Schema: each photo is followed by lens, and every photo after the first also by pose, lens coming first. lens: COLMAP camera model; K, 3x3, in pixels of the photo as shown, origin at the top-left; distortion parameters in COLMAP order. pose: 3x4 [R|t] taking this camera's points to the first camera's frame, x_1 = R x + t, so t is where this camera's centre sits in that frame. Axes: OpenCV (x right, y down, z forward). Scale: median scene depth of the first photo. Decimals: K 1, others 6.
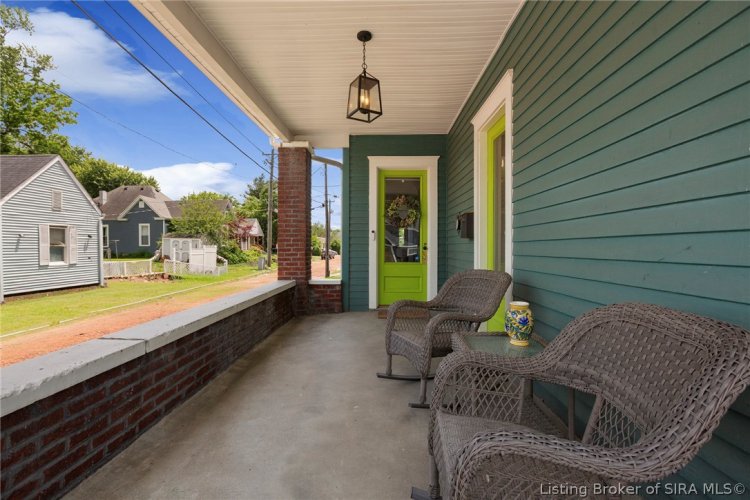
lens RADIAL K [[333.8, 0, 372.9], [0, 333.8, 251.9], [0, 0, 1]] dist [-0.001242, -0.000272]
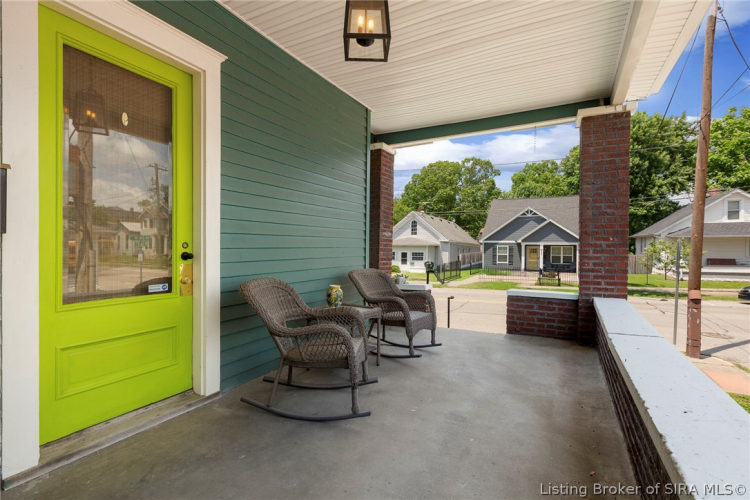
lens RADIAL K [[333.6, 0, 369.2], [0, 333.6, 245.2], [0, 0, 1]] dist [0.000300, 0.000131]
pose [[-0.880793, 0.001713, 0.473498, -0.406107], [0.013458, 0.999680, 0.021417, -0.049477], [-0.473309, 0.025236, -0.880535, 1.932926]]
